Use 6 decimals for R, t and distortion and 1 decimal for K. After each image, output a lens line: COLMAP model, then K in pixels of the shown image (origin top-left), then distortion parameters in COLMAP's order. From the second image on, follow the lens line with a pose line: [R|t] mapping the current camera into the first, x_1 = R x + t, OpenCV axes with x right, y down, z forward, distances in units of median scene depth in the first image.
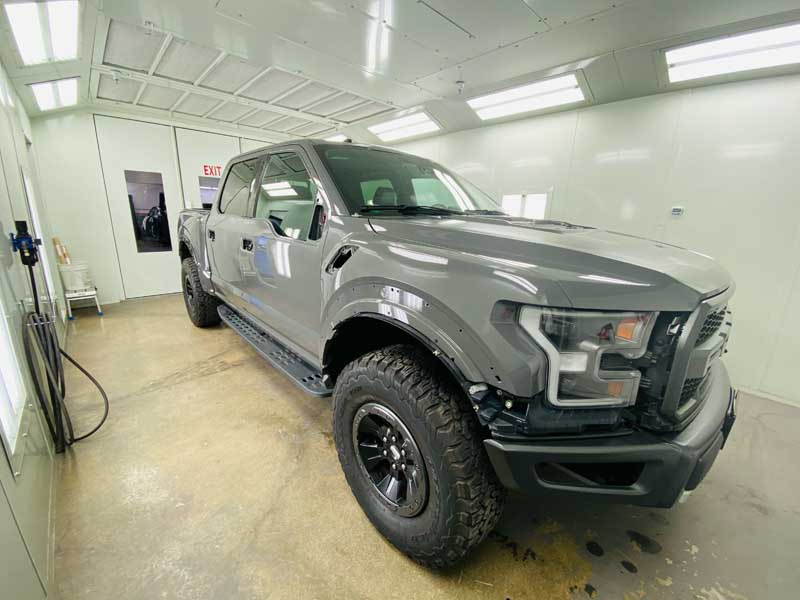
lens RADIAL K [[326.1, 0, 397.6], [0, 326.1, 295.4], [0, 0, 1]] dist [-0.020063, -0.000677]
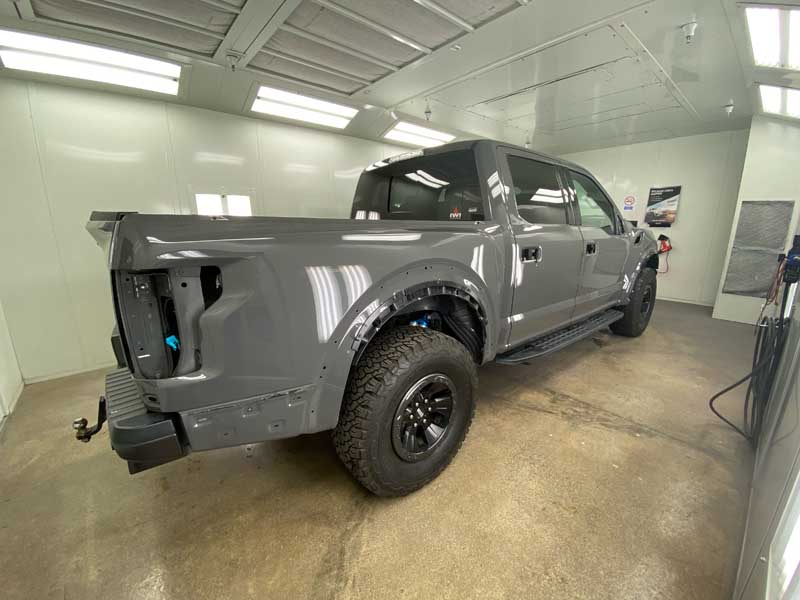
lens RADIAL K [[326.1, 0, 397.2], [0, 326.1, 304.1], [0, 0, 1]] dist [-0.020063, -0.000677]
pose [[0.058085, -0.262575, 0.963162, -0.504000], [0.247977, 0.938348, 0.240856, -0.126684], [-0.967023, 0.224851, 0.119617, 0.478879]]
